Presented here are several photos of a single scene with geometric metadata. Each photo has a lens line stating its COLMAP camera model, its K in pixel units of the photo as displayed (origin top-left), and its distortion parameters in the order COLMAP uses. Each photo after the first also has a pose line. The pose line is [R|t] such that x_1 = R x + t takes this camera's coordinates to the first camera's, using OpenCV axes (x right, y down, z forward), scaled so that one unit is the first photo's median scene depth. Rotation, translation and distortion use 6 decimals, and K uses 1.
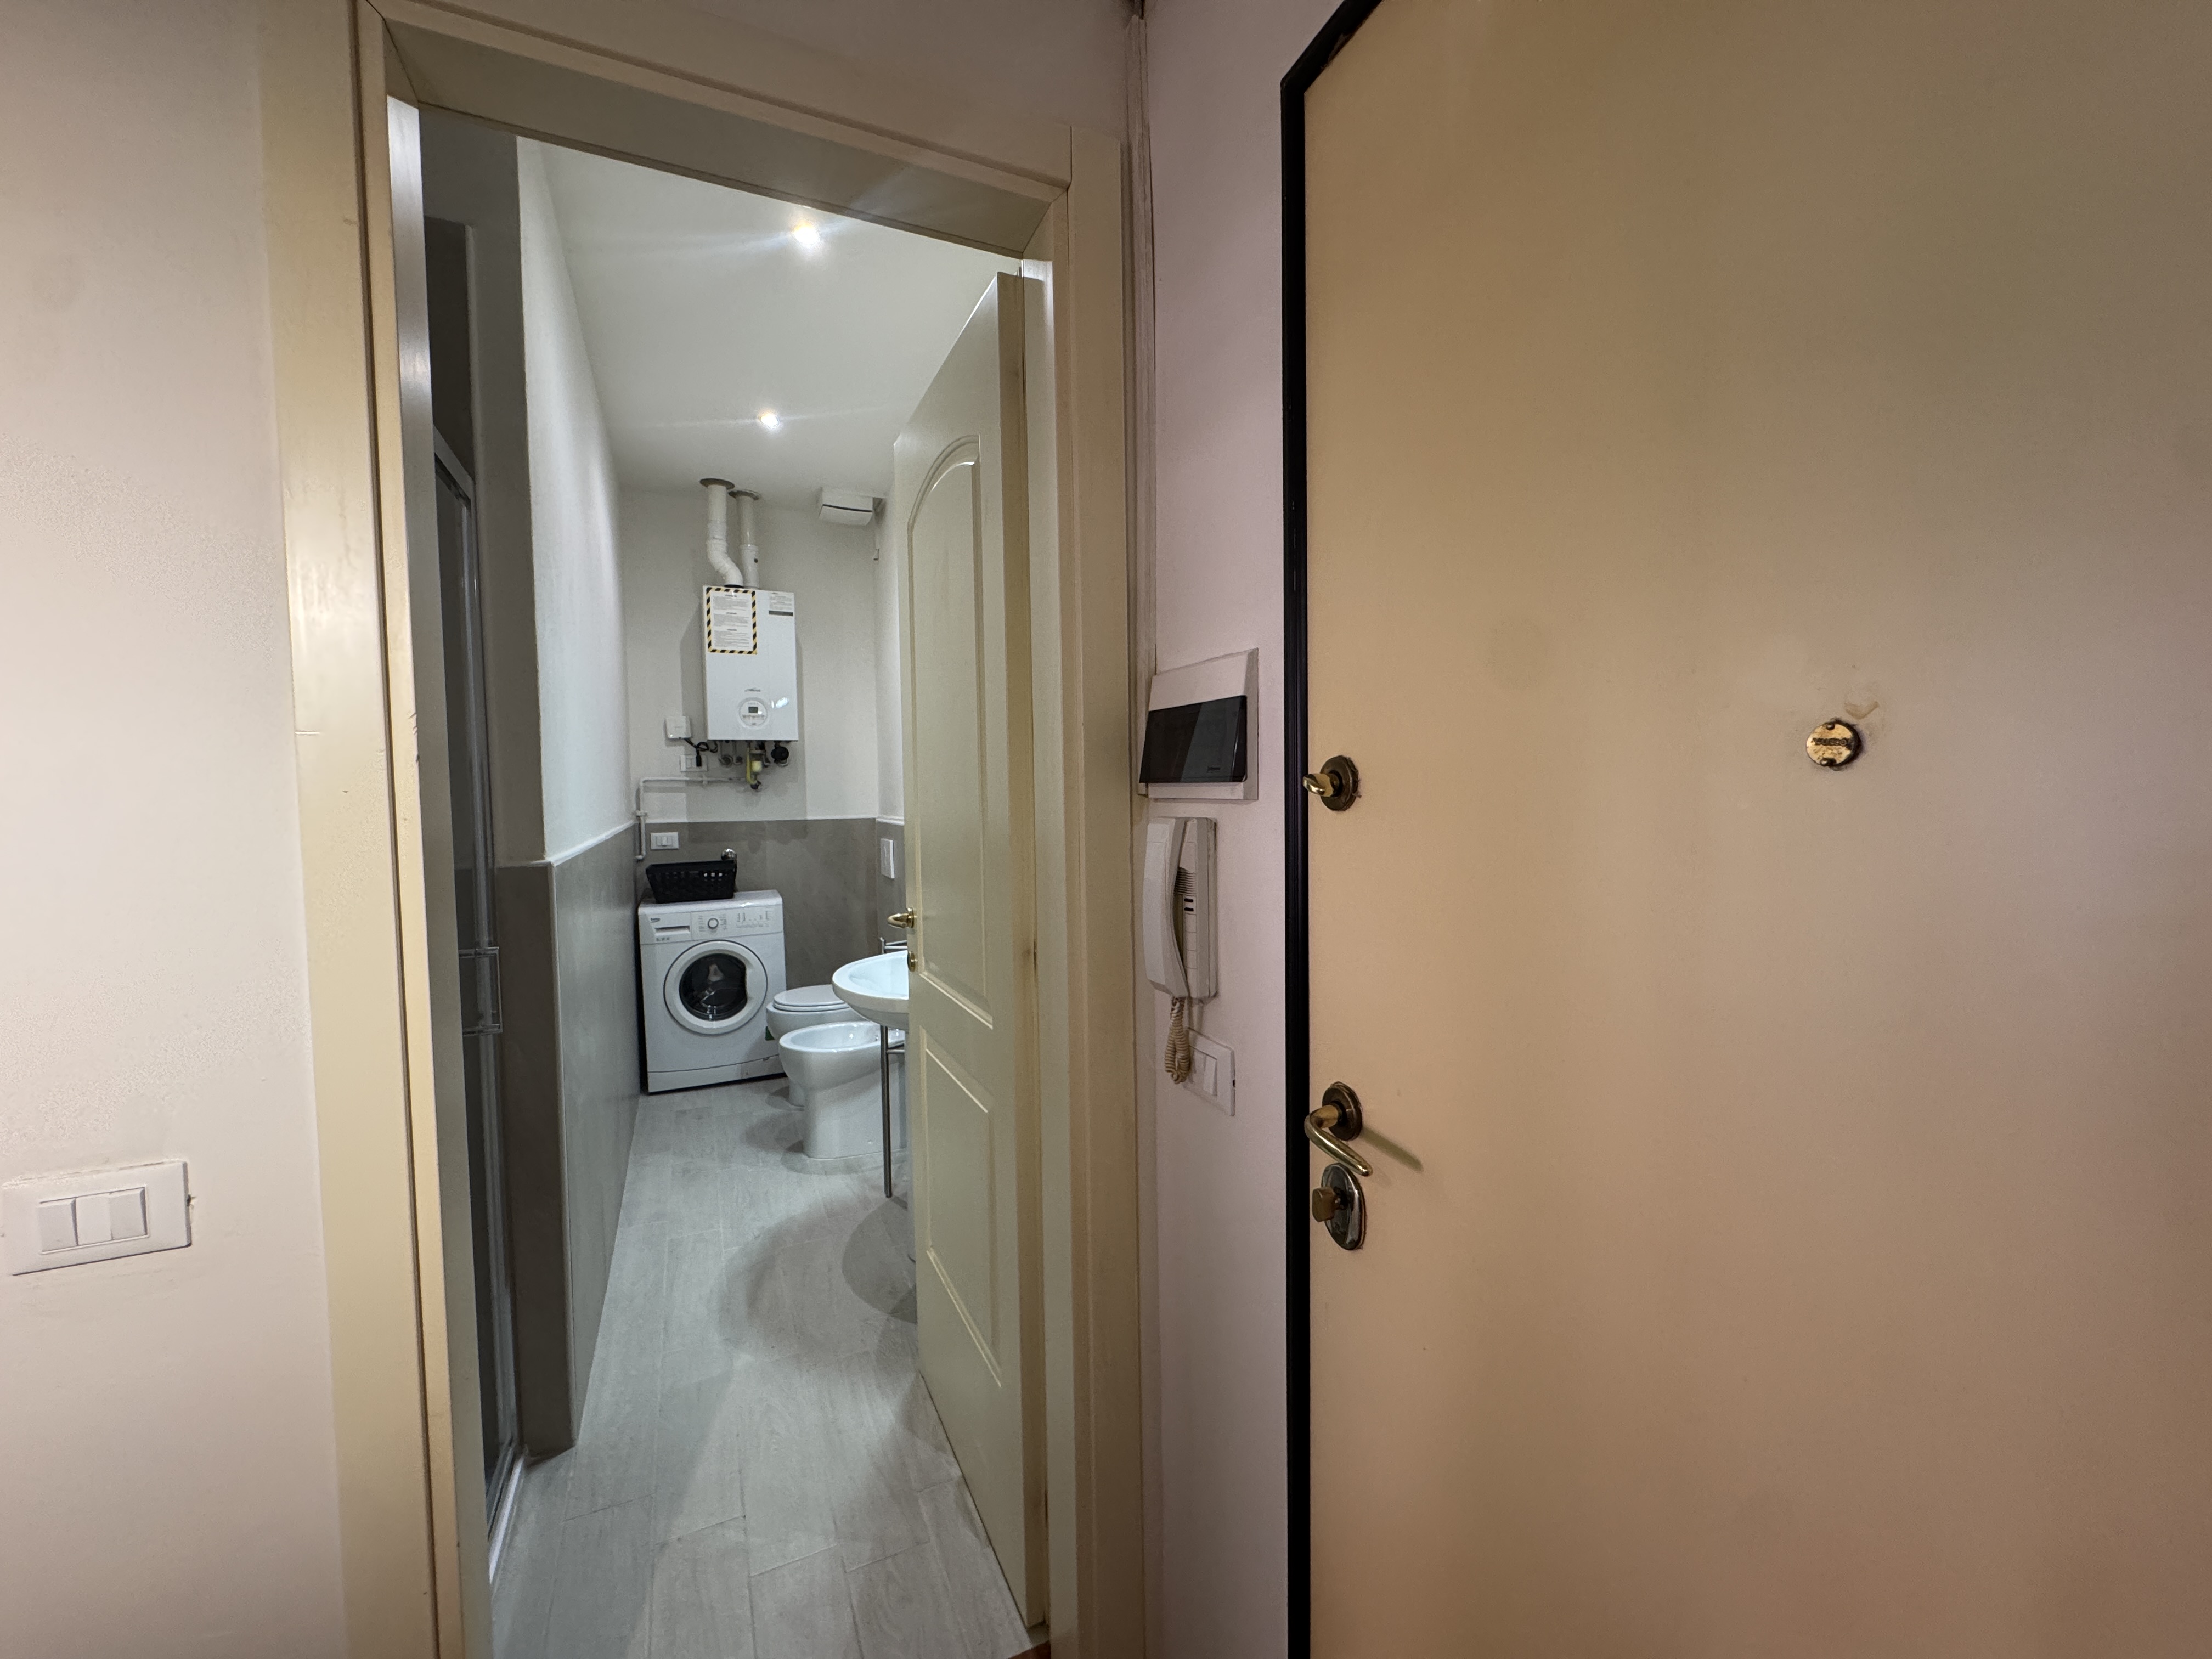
lens RADIAL K [[882.8, 0, 1101.3], [0, 882.8, 826.4], [0, 0, 1]] dist [-0.003403, 0.000479]
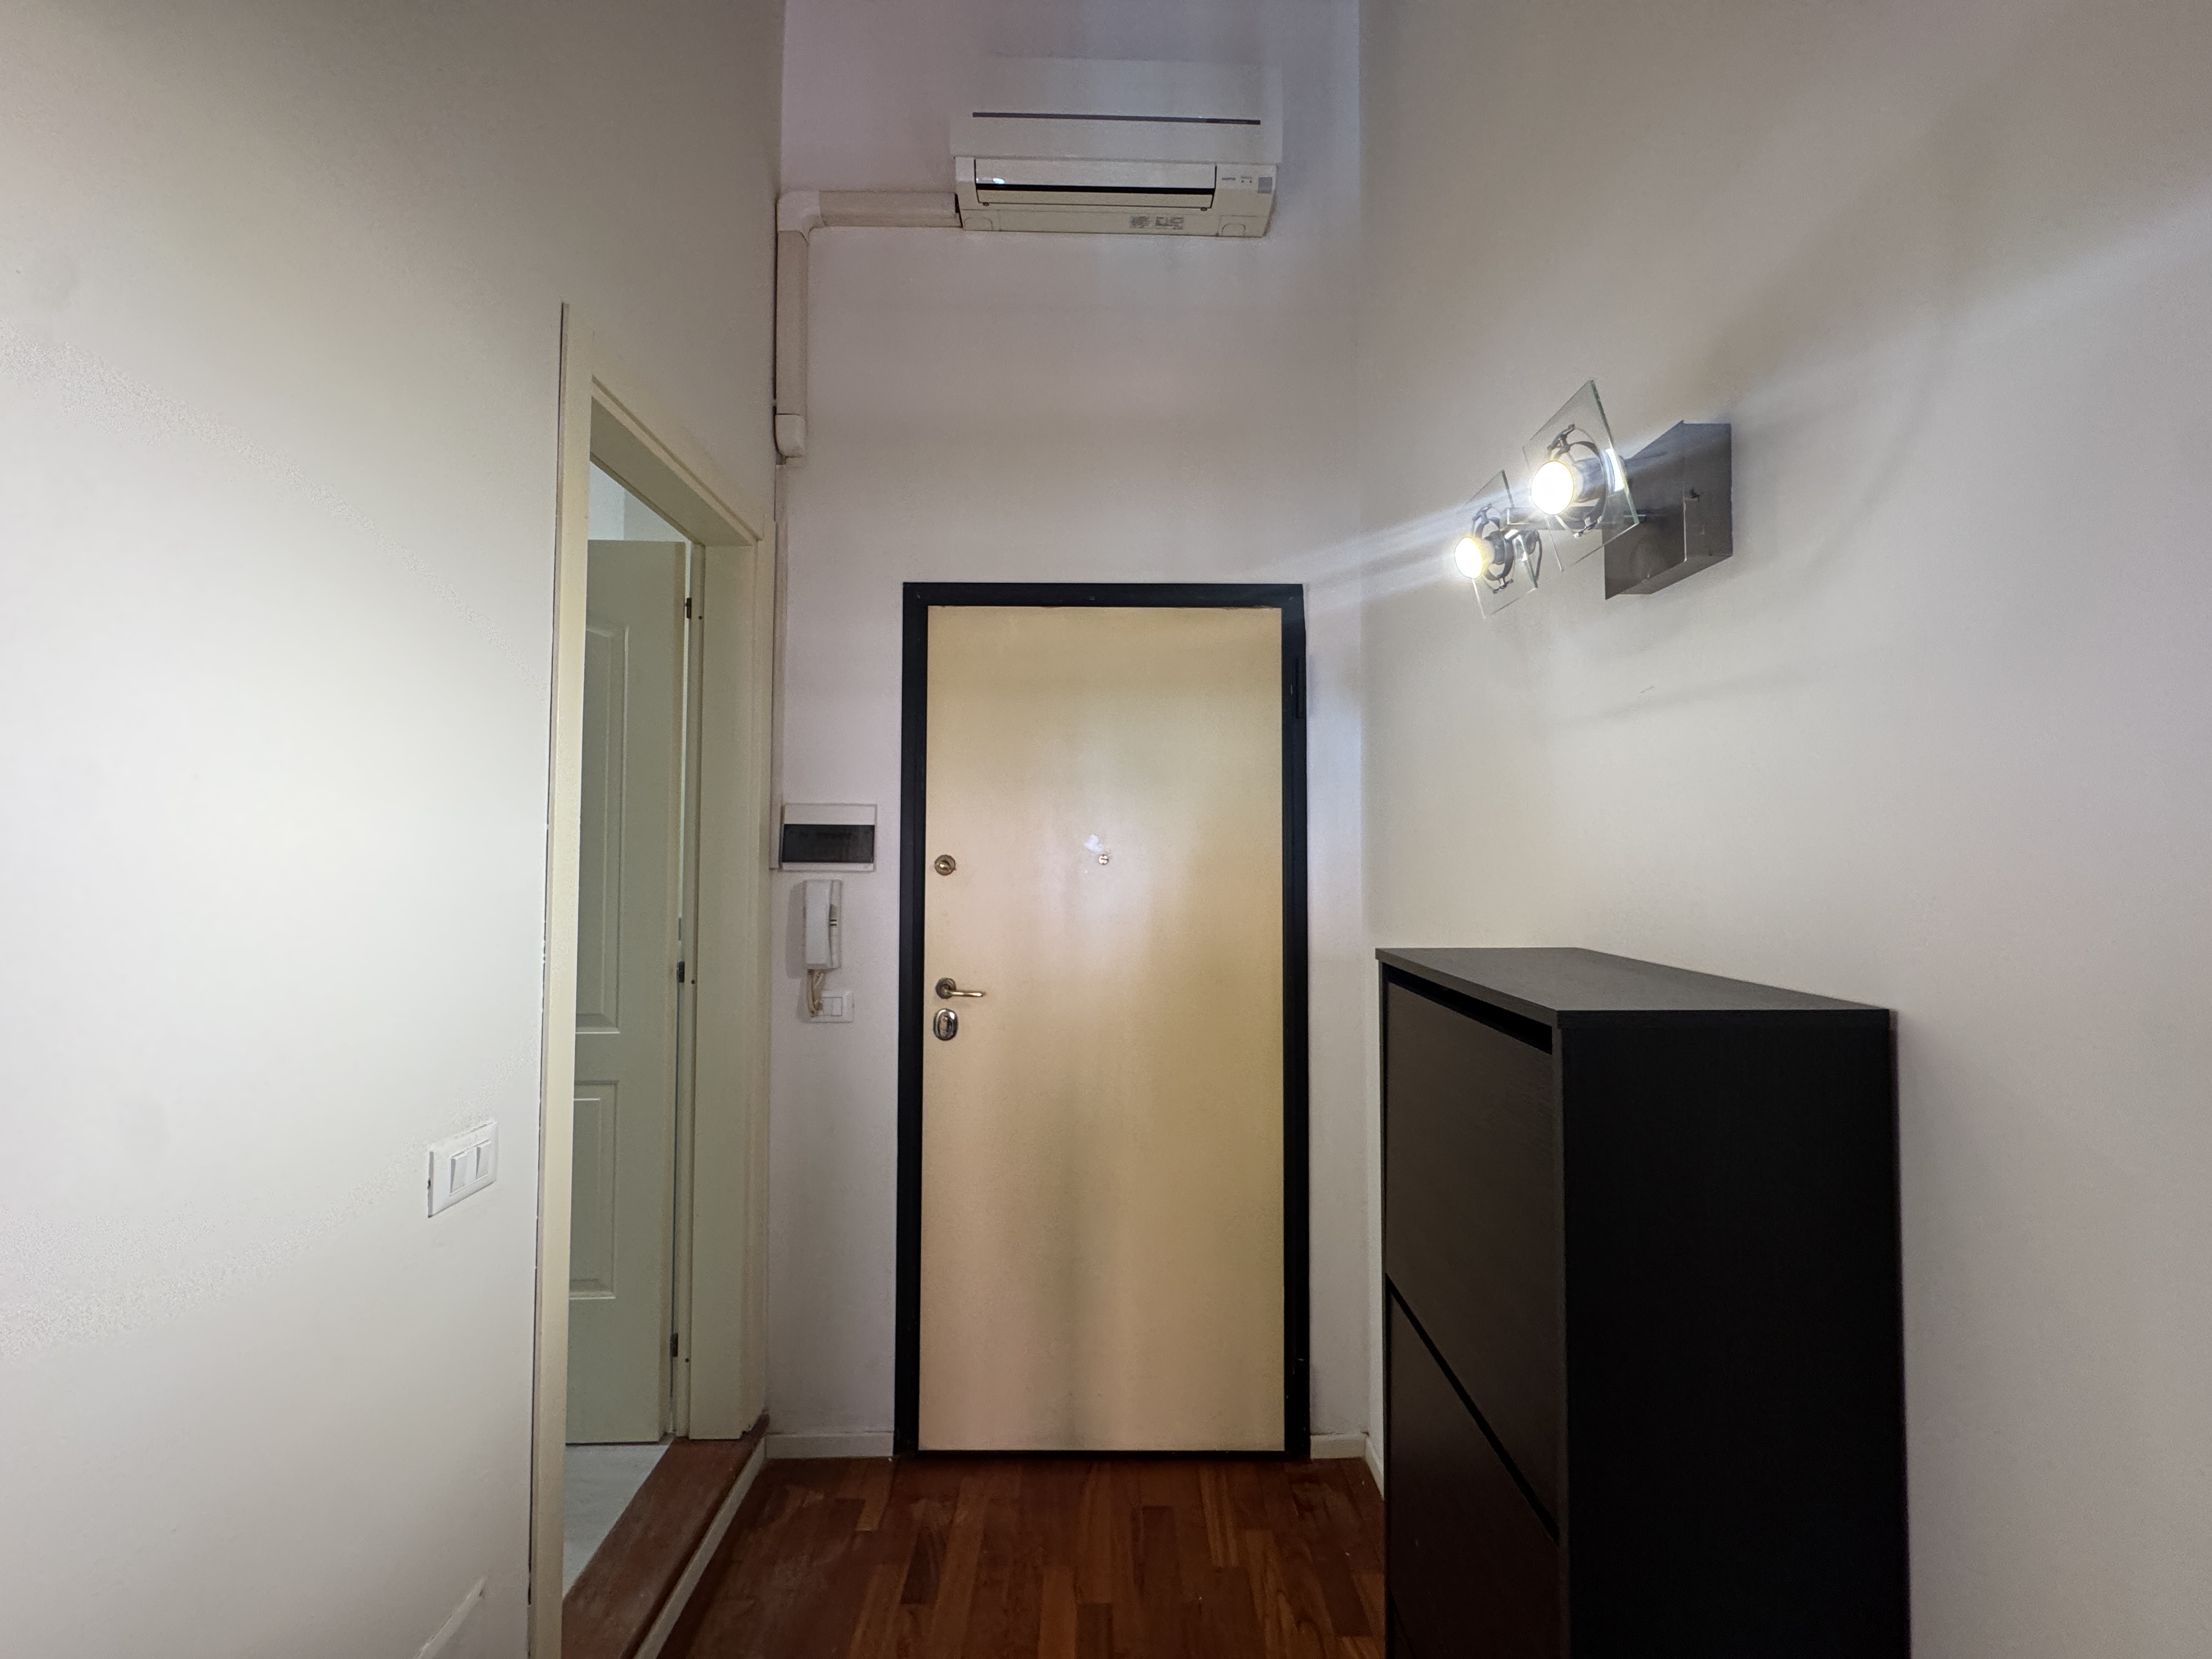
lens RADIAL K [[882.8, 0, 1110.7], [0, 882.8, 827.2], [0, 0, 1]] dist [-0.003403, 0.000479]
pose [[0.388557, 0.042565, 0.920441, -0.404581], [0.027133, 0.997971, -0.057604, 0.000906], [-0.921025, 0.047357, 0.386614, -0.103172]]
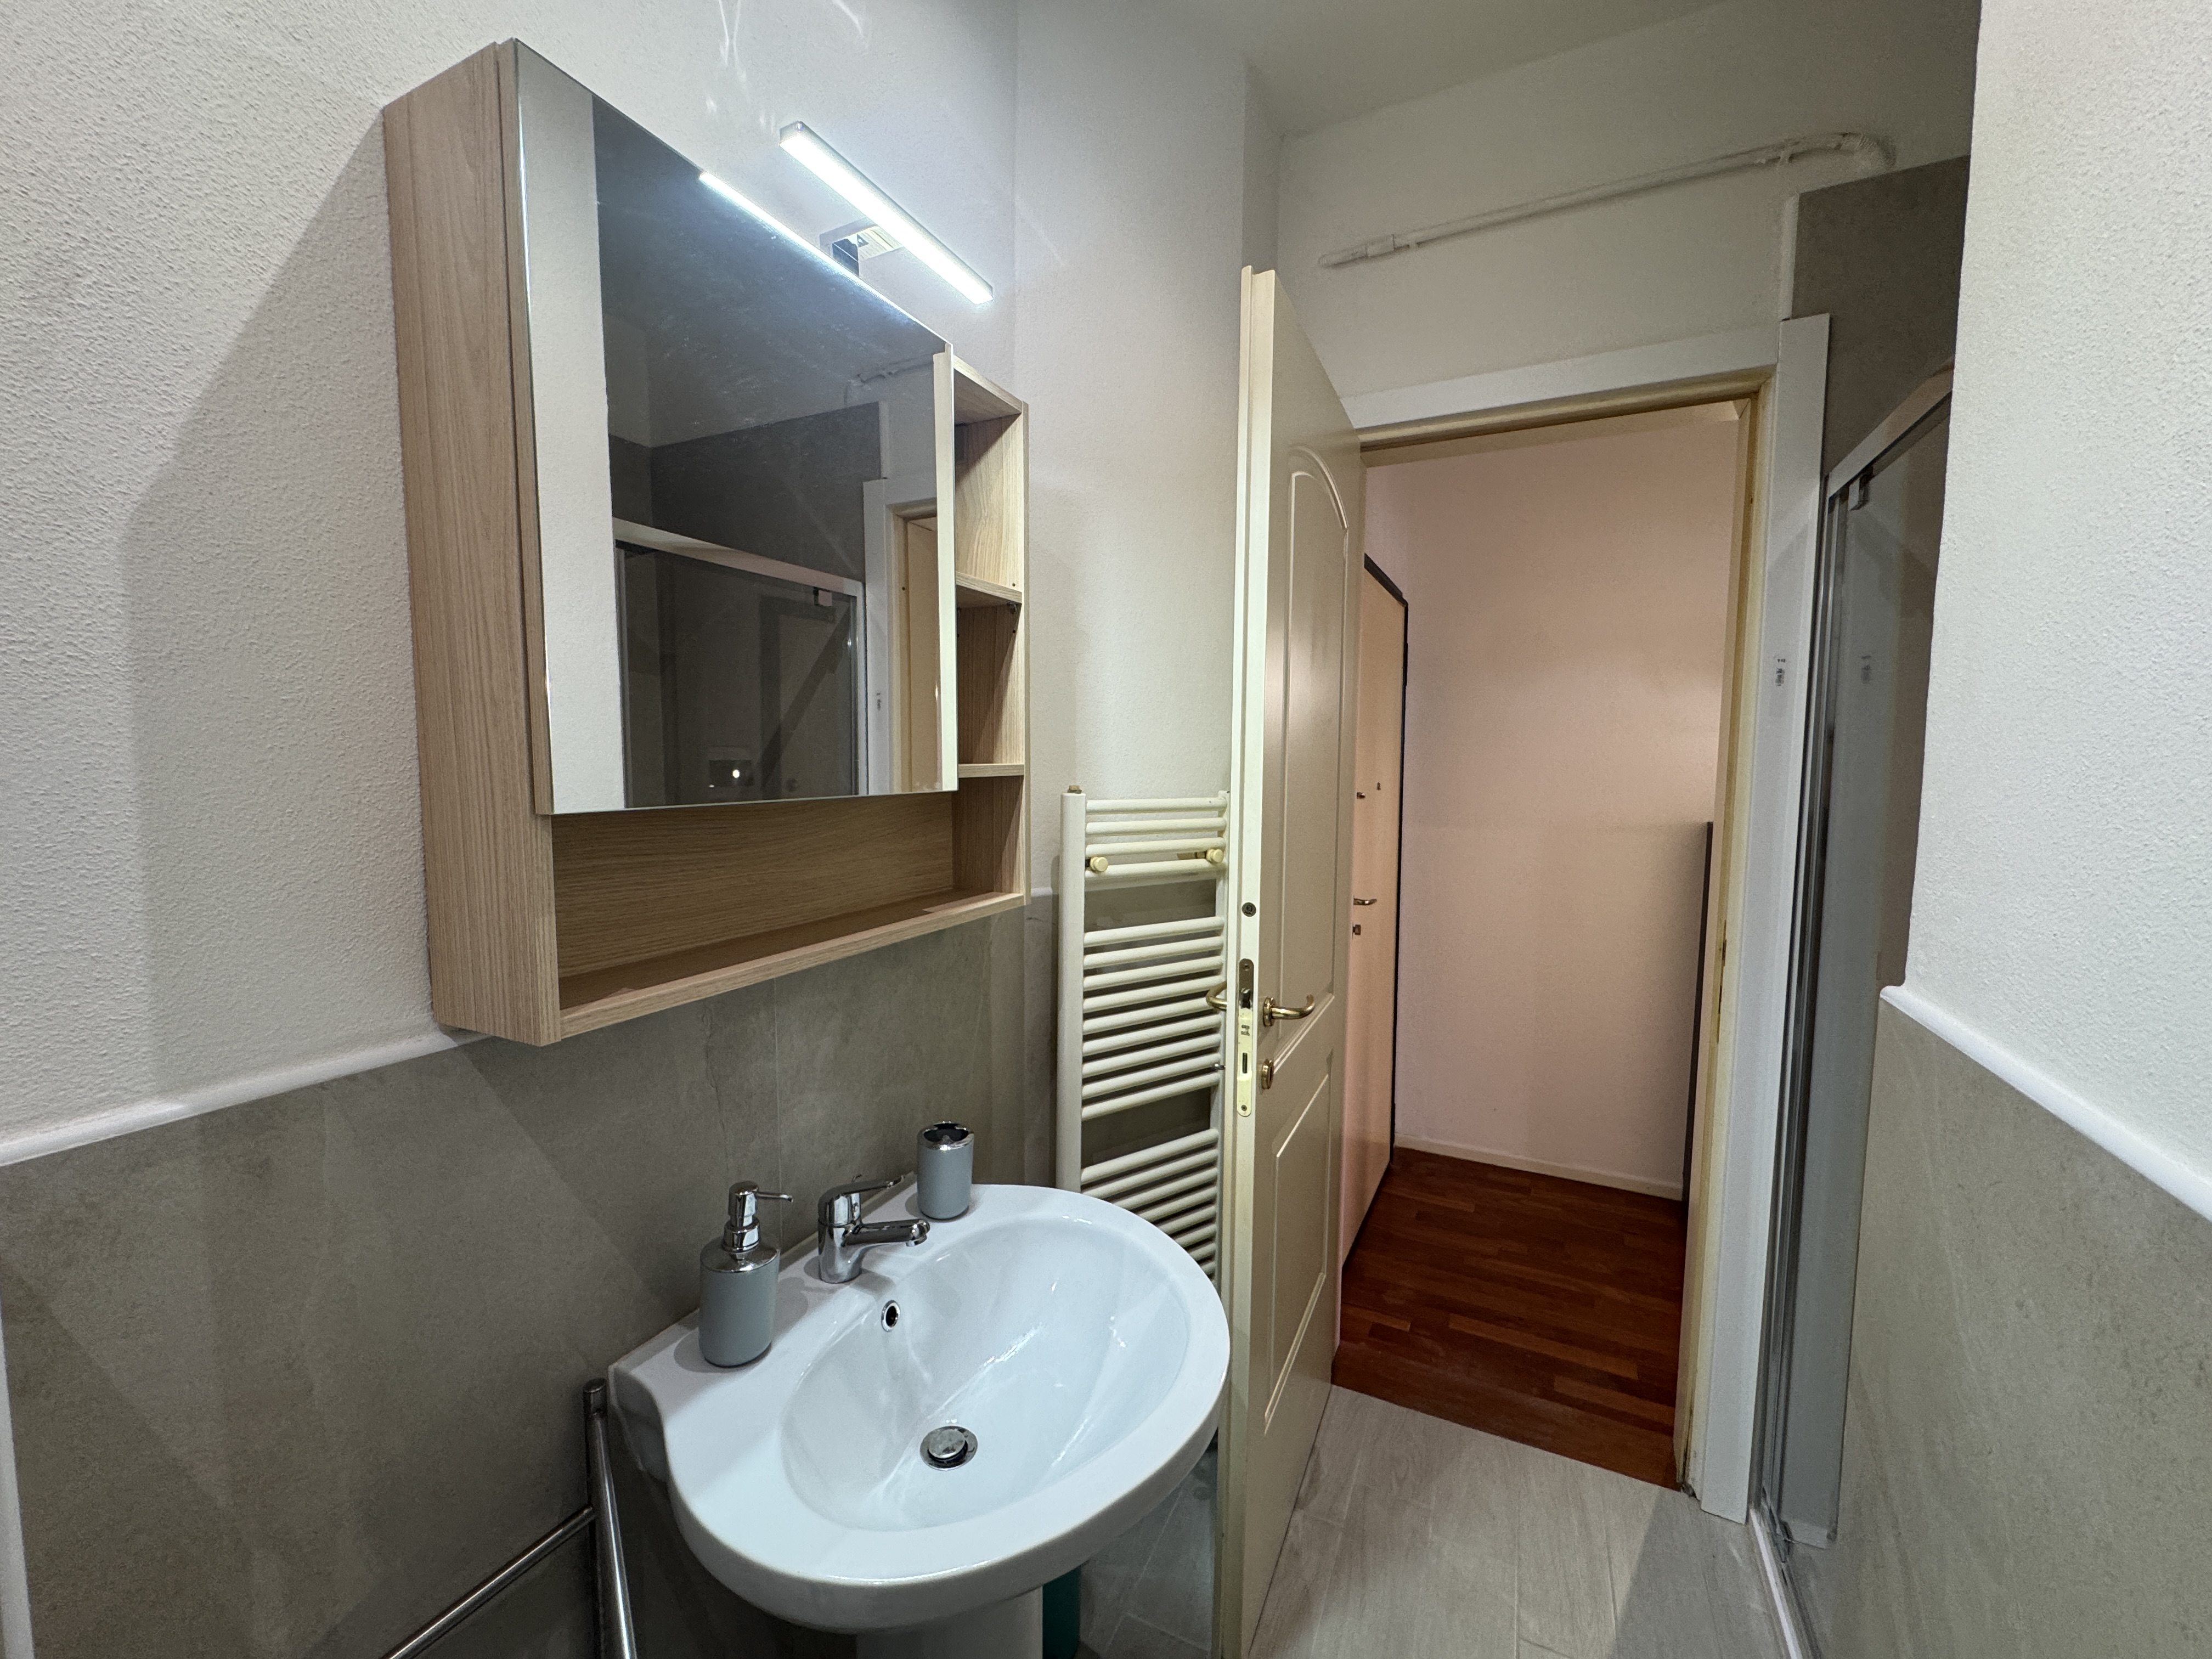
lens RADIAL K [[882.8, 0, 1104.4], [0, 882.8, 831.4], [0, 0, 1]] dist [-0.003403, 0.000479]
pose [[-0.637344, -0.052206, 0.768809, -0.314175], [0.035045, 0.994706, 0.096598, -0.051413], [-0.769782, 0.088509, -0.632141, 0.729723]]
